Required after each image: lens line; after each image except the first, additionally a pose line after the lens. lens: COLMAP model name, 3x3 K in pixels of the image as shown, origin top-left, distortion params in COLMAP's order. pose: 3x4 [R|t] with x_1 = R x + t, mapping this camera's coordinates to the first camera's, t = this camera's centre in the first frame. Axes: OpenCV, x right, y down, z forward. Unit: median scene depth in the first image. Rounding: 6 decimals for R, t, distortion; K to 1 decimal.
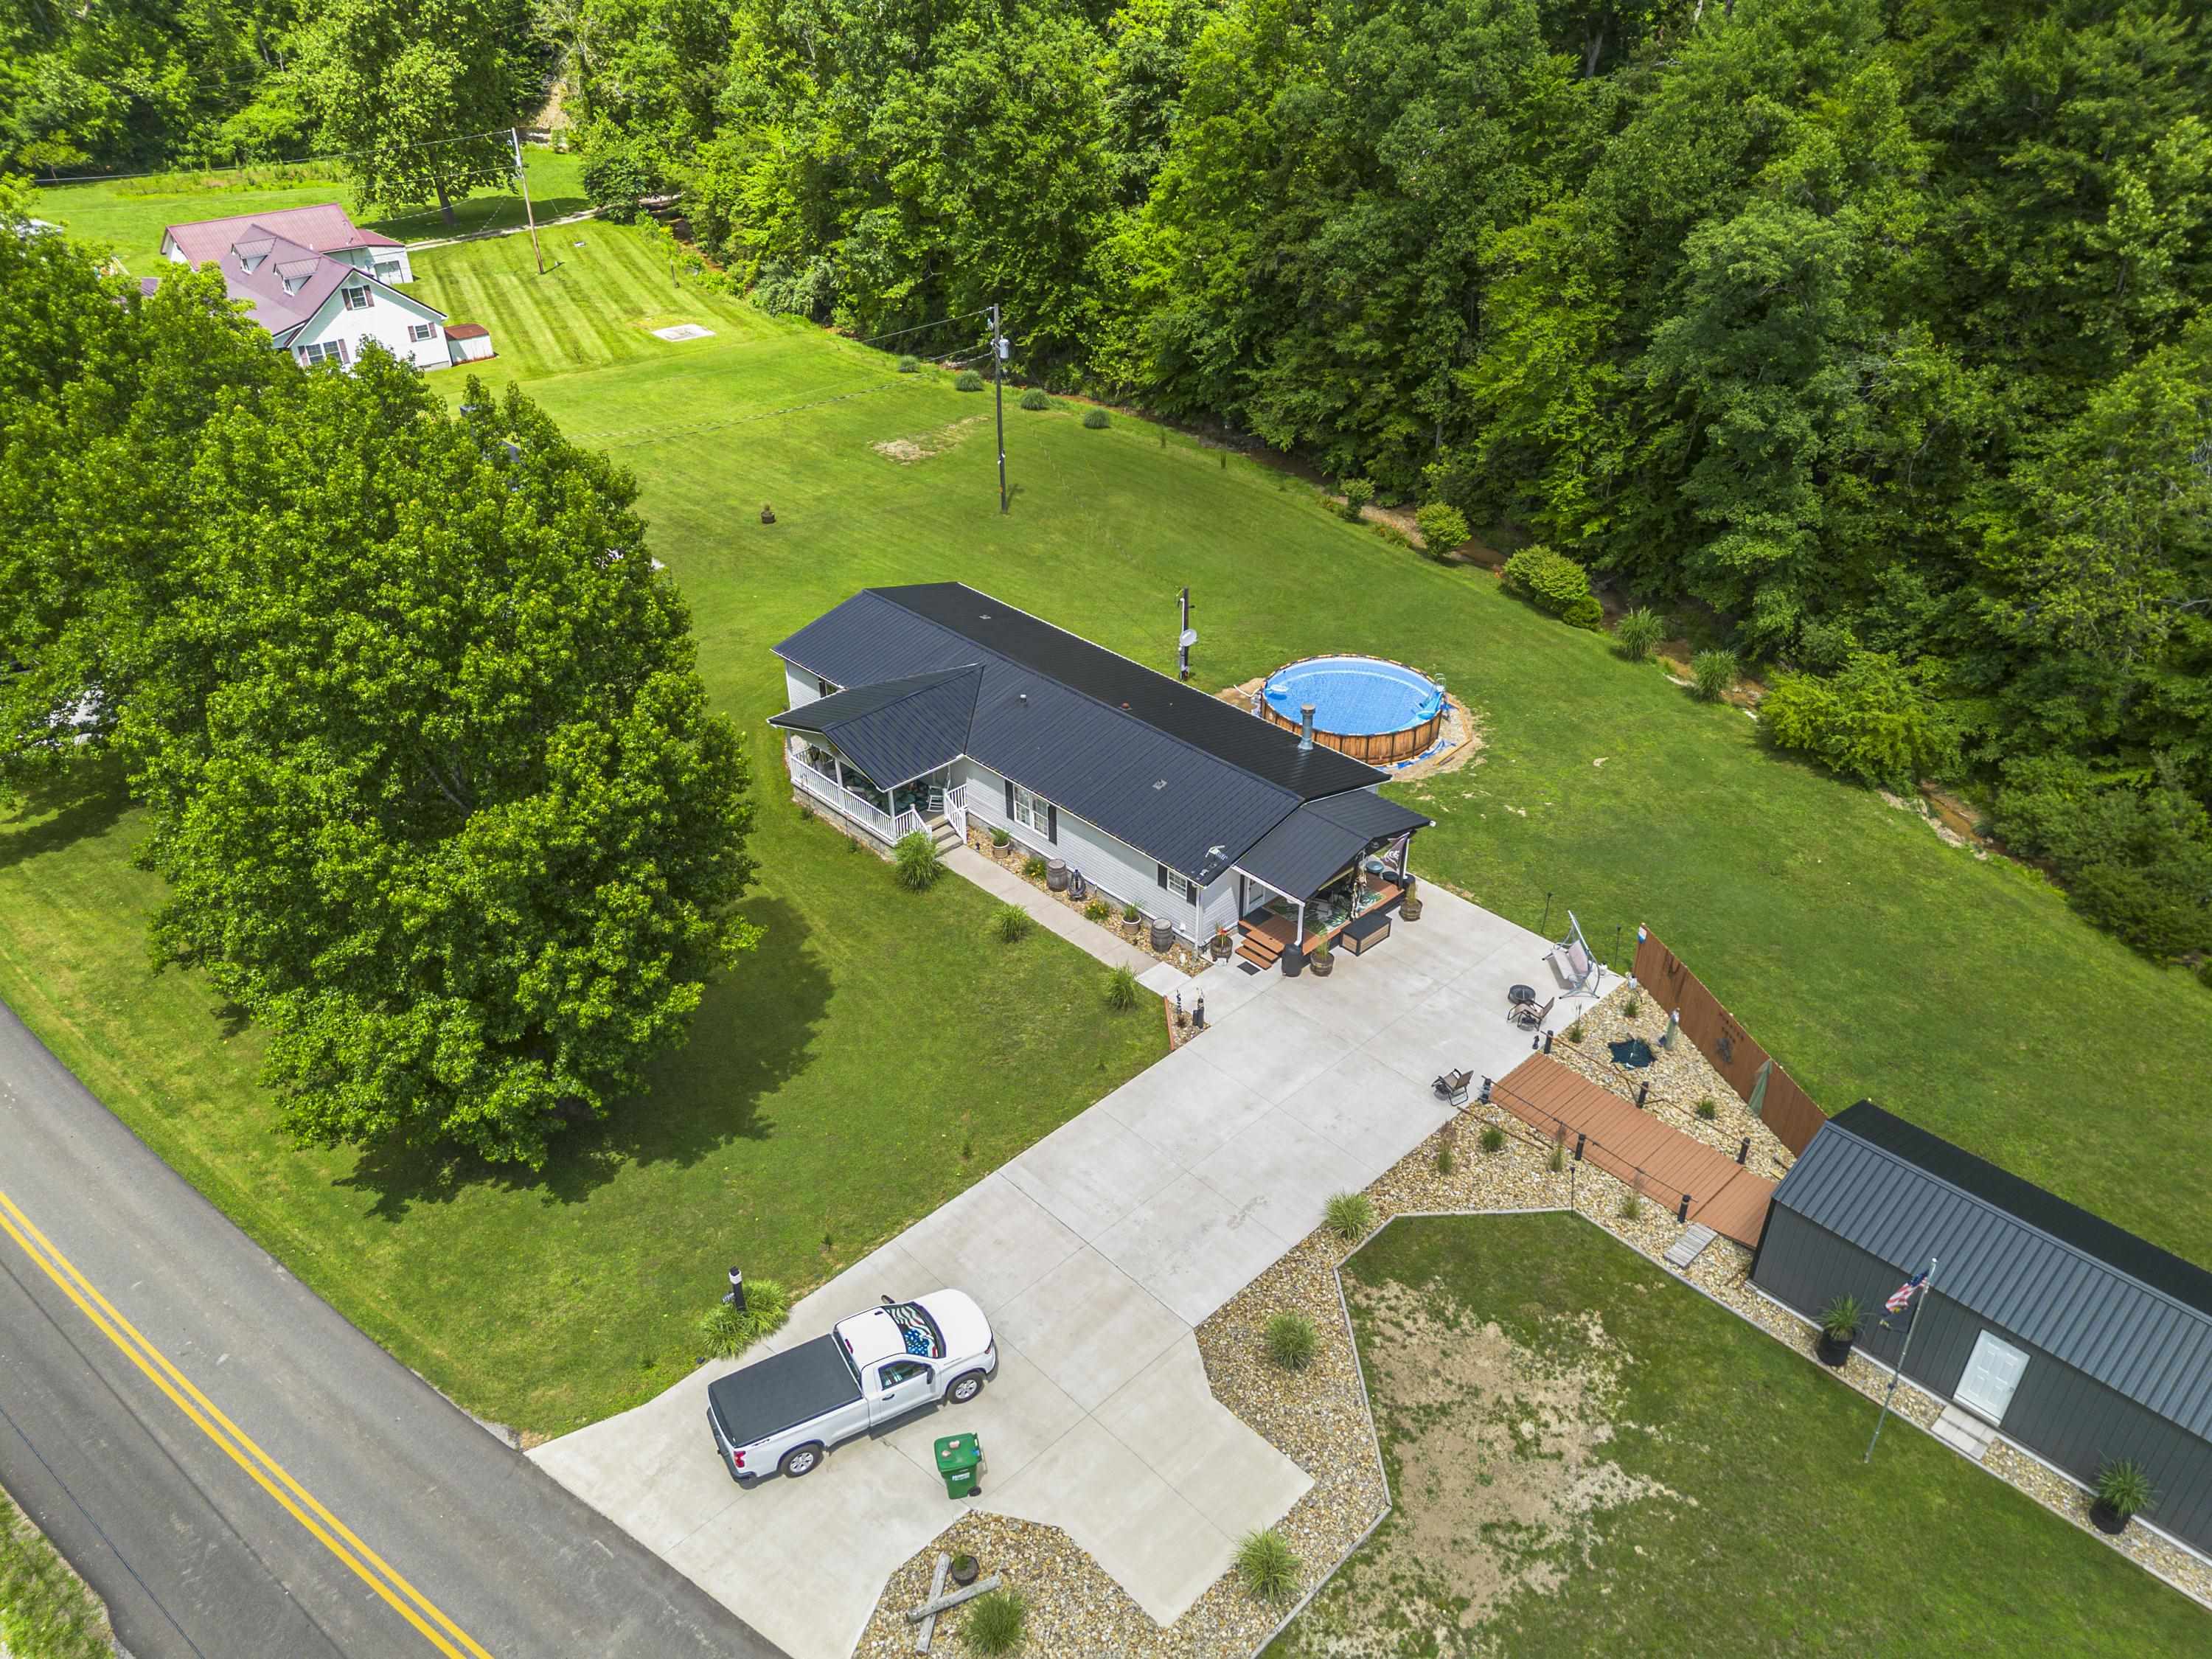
lens RADIAL K [[1566.6, 0, 1105.7], [0, 1566.6, 834.3], [0, 0, 1]] dist [0.078139, -0.065237]
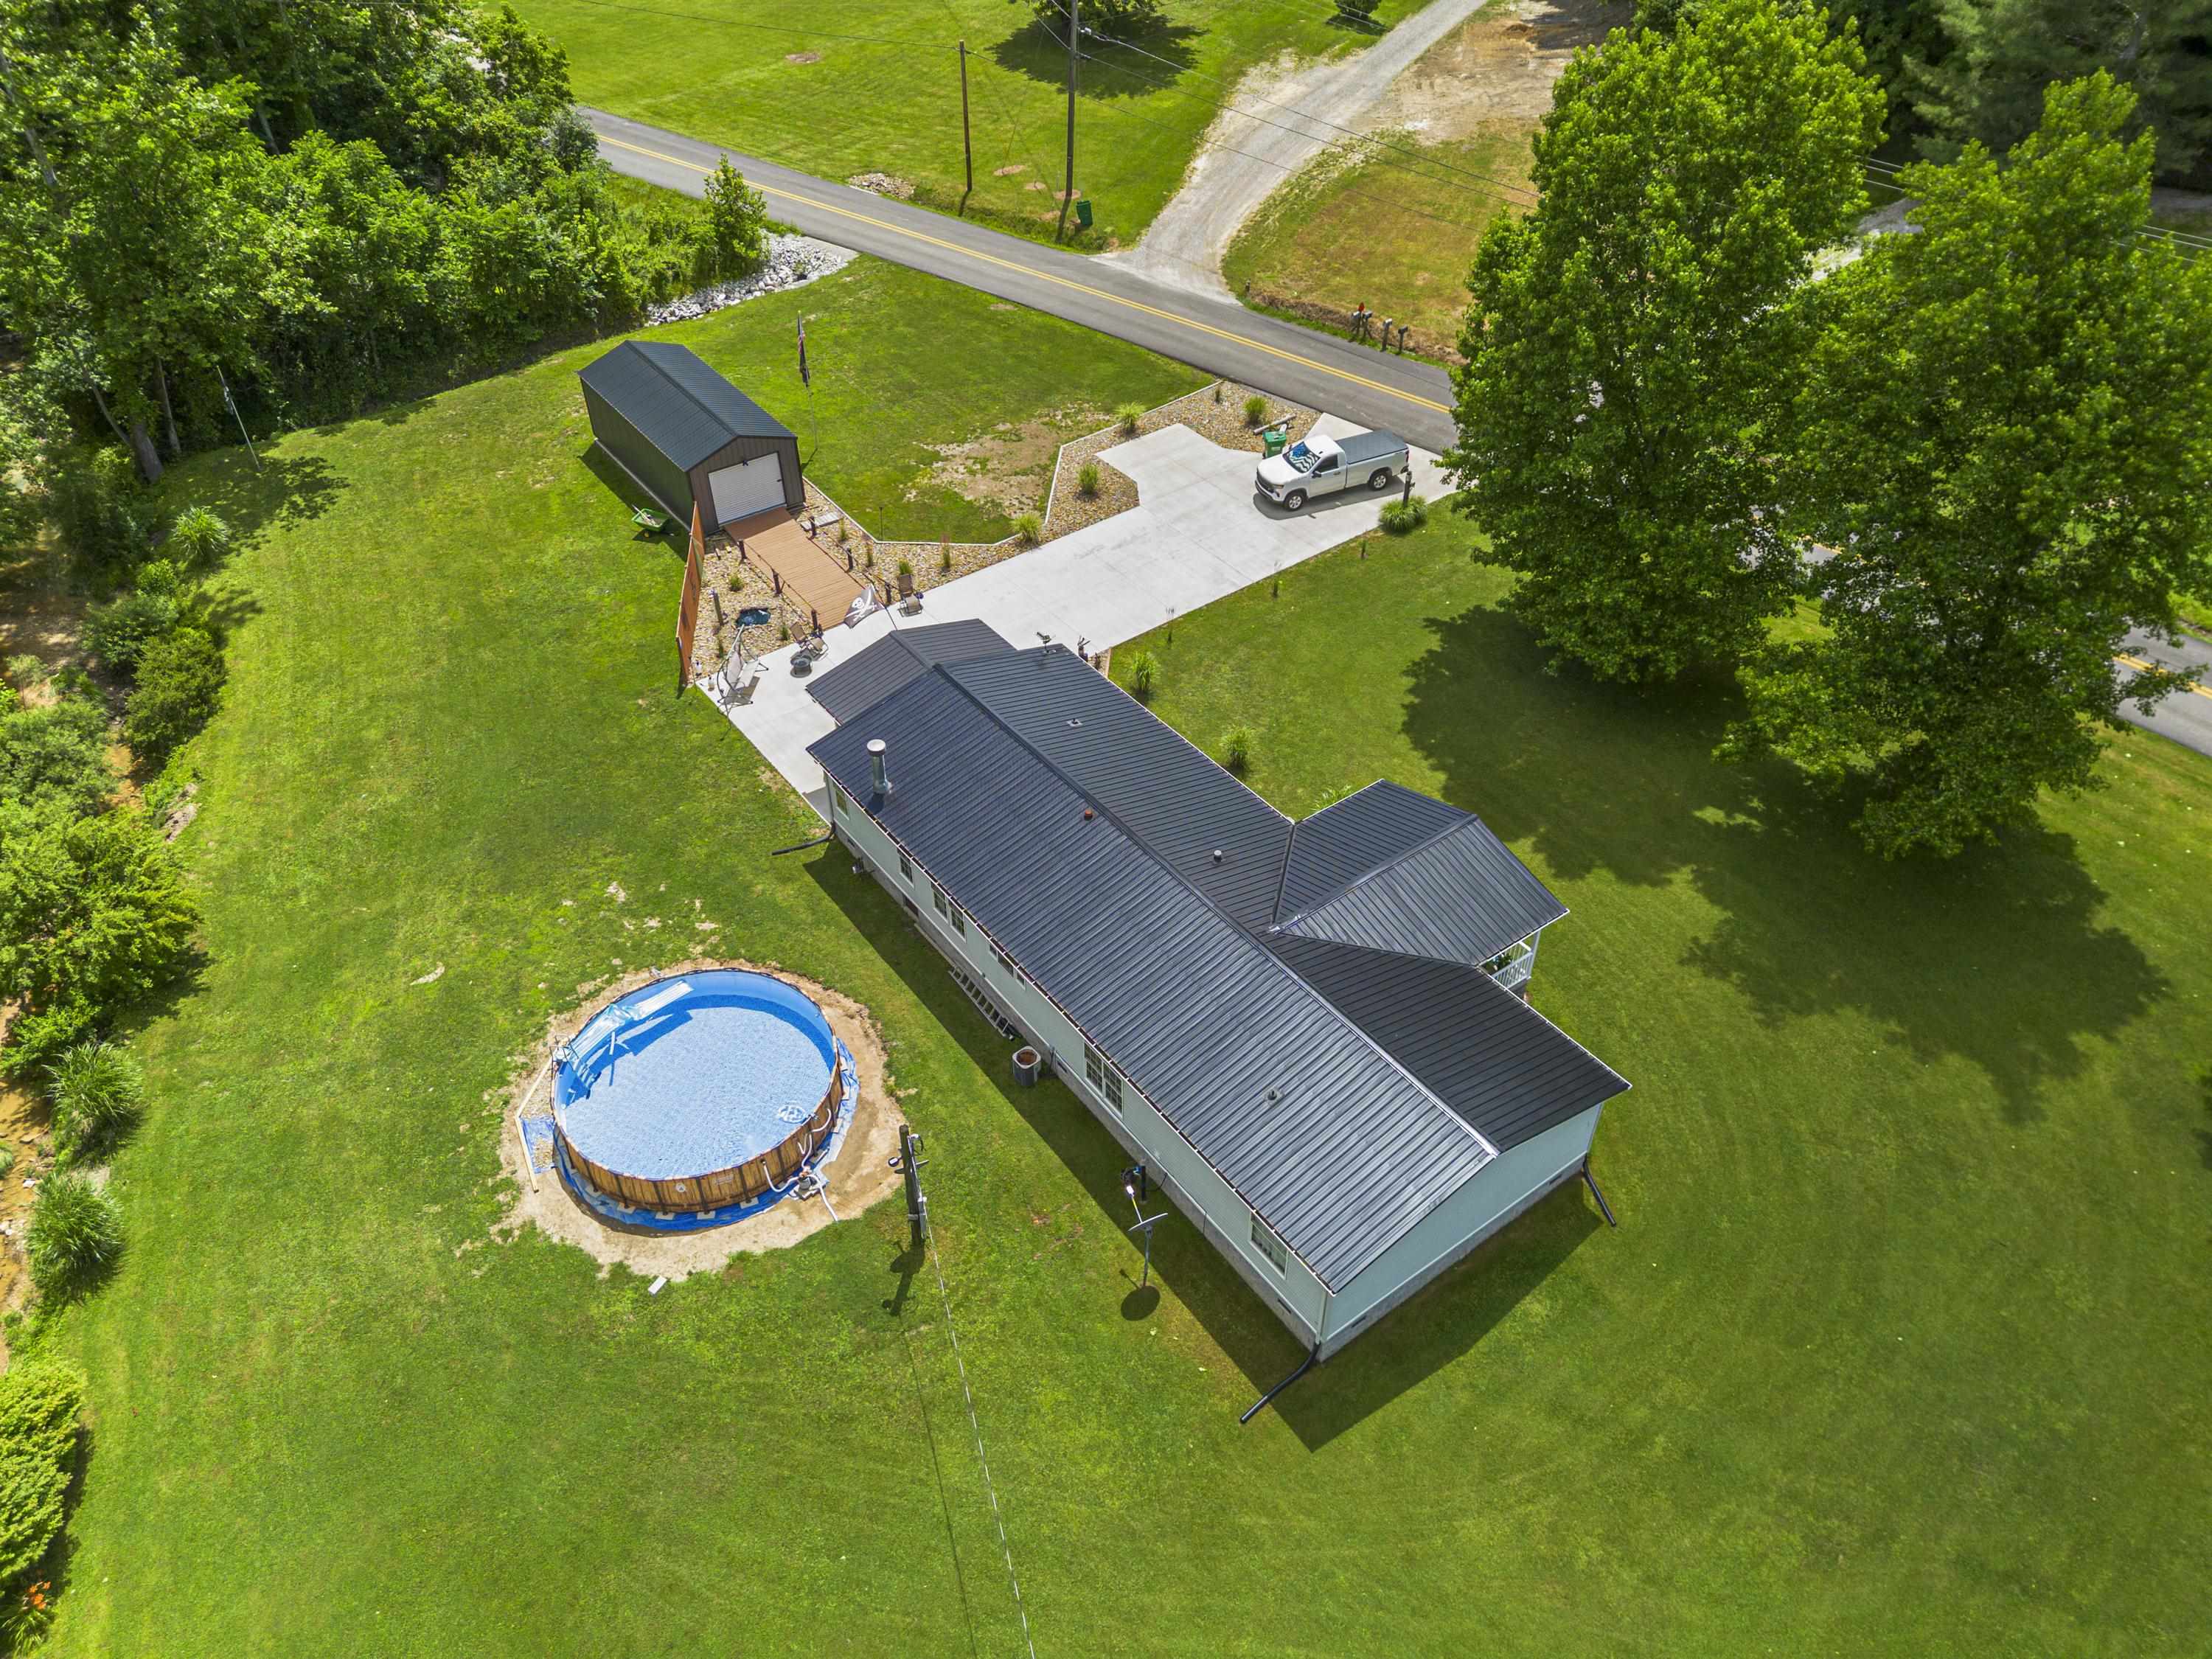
lens RADIAL K [[1566.6, 0, 1105.7], [0, 1566.6, 834.3], [0, 0, 1]] dist [0.078139, -0.065237]
pose [[-0.991712, -0.081475, 0.099347, -0.069393], [0.072351, 0.284852, 0.955837, -0.793645], [-0.106176, 0.955103, -0.276596, 1.177139]]
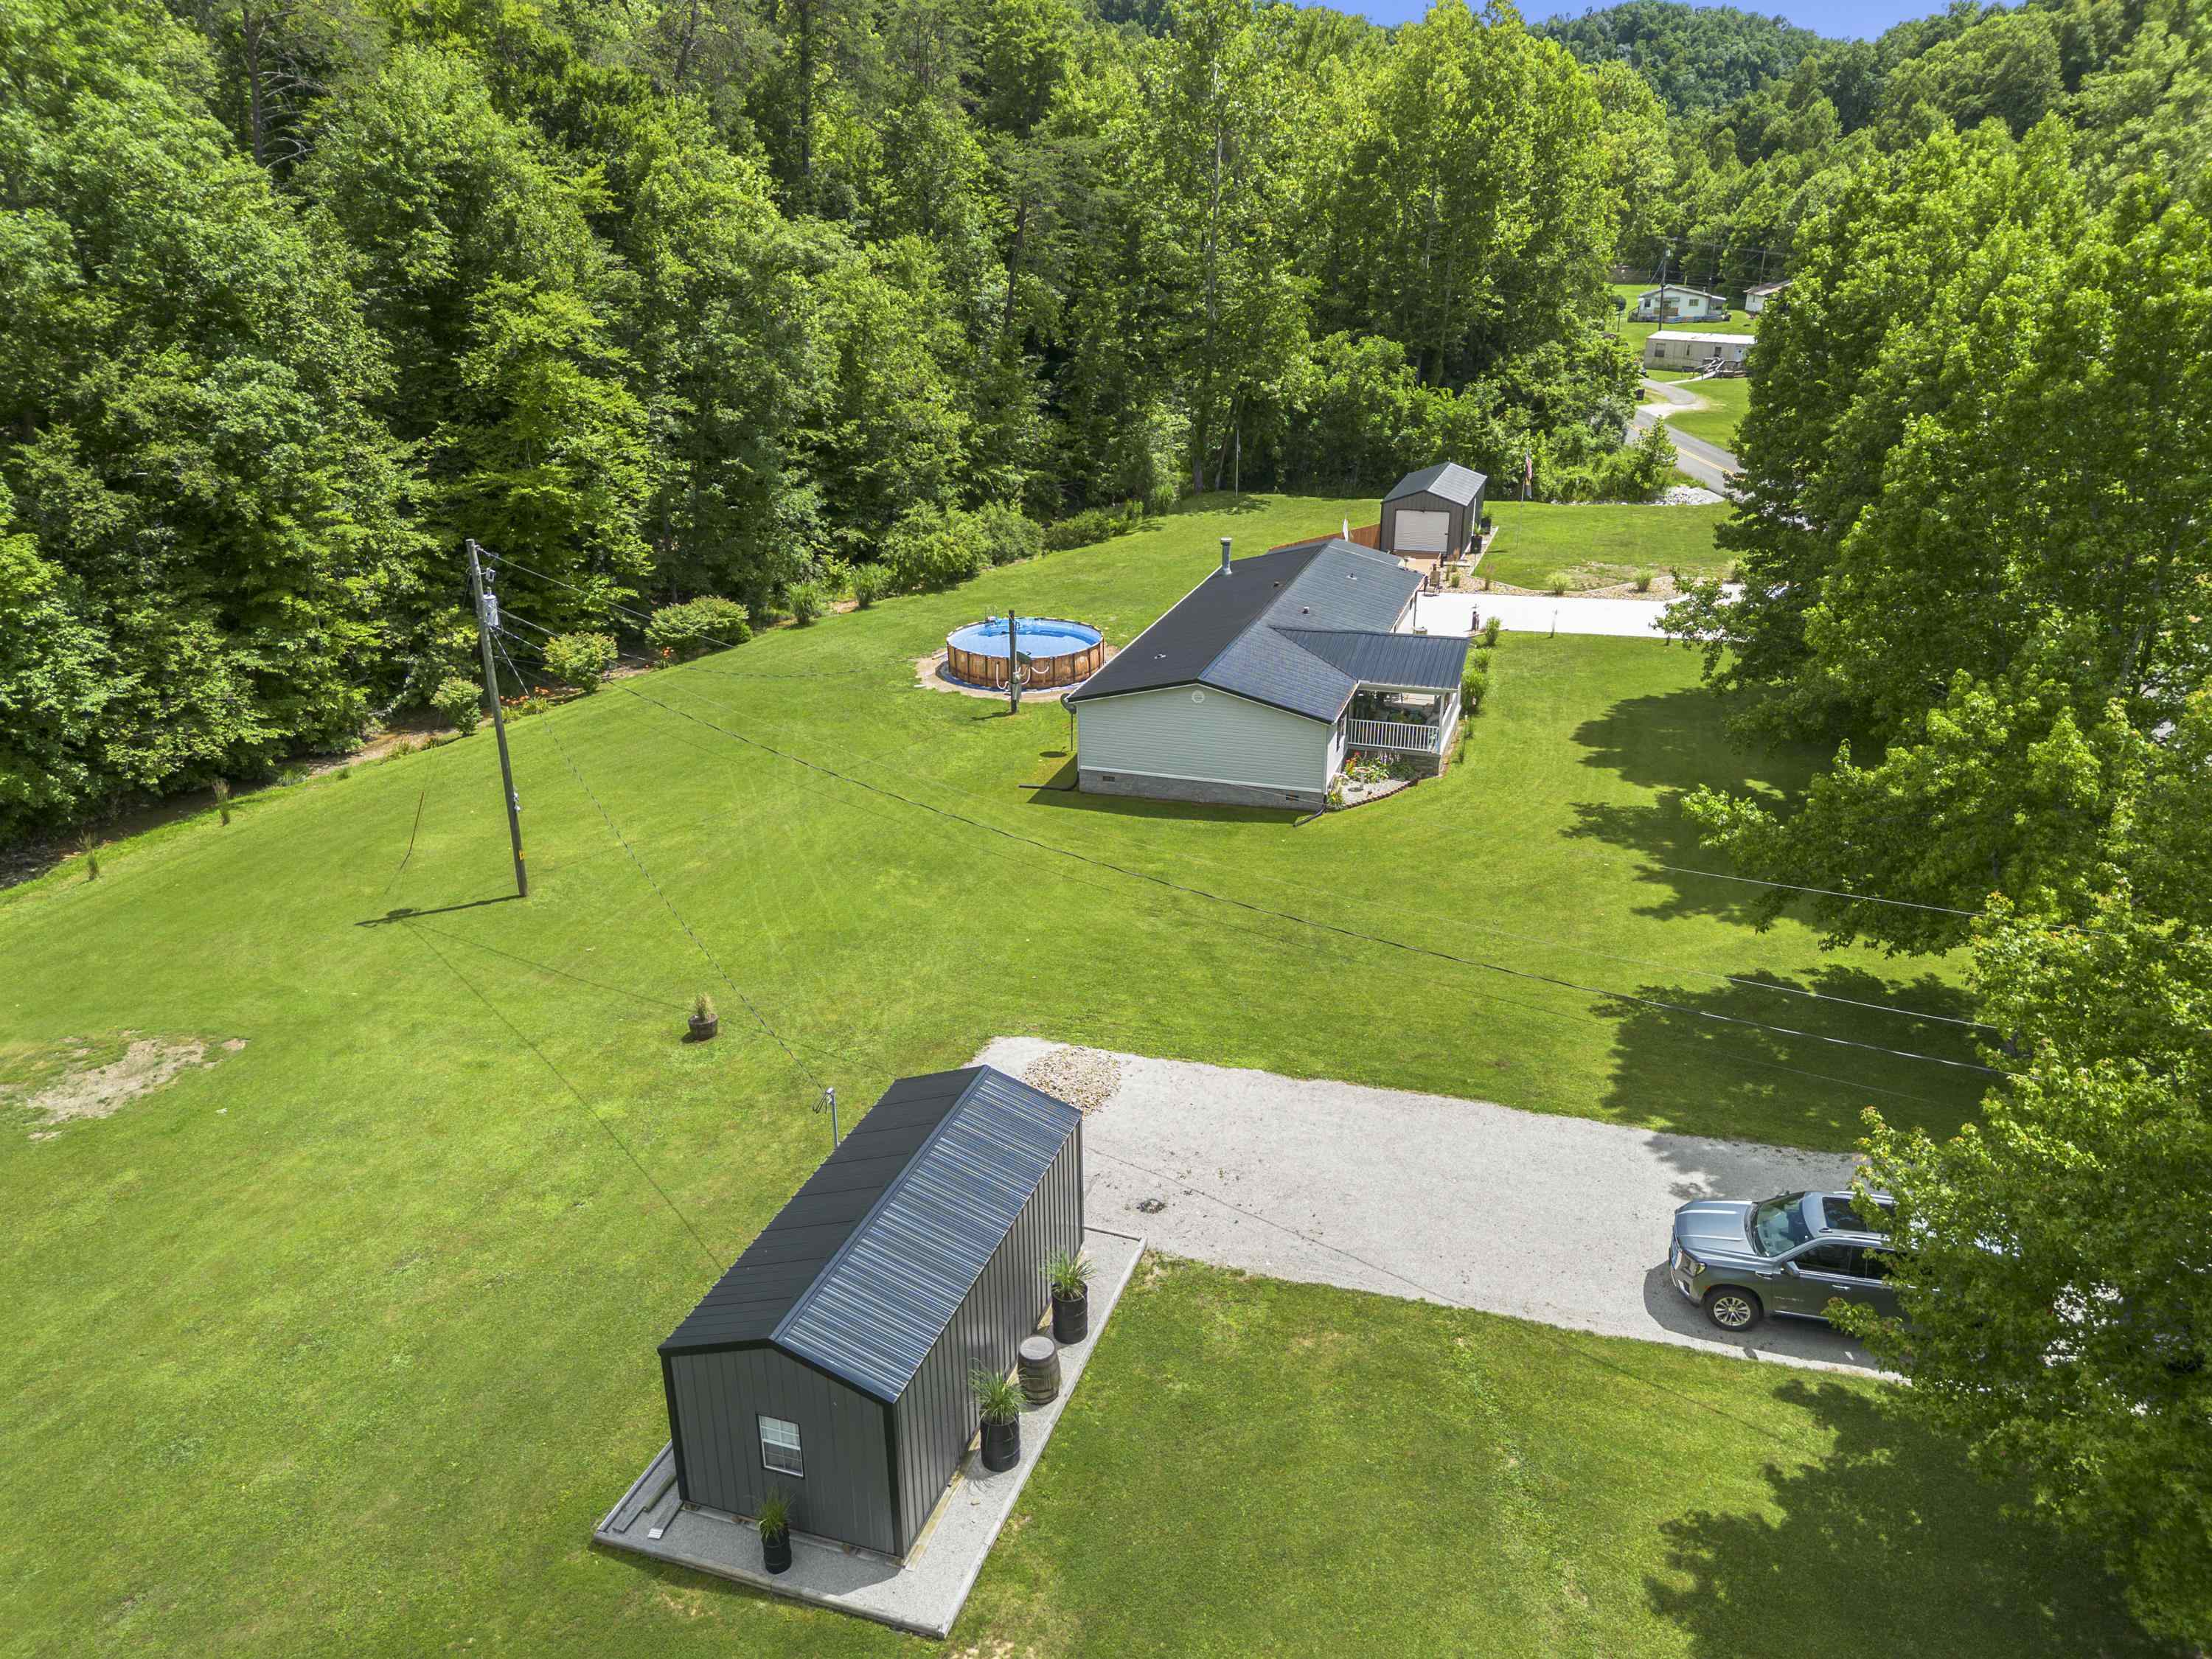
lens RADIAL K [[1568.6, 0, 1106.0], [0, 1568.6, 829.5], [0, 0, 1]] dist [0.085673, -0.082195]
pose [[-0.468200, -0.315713, 0.825296, -0.931938], [0.483925, 0.689856, 0.538437, -0.632053], [-0.739328, 0.651478, -0.170209, 1.365014]]
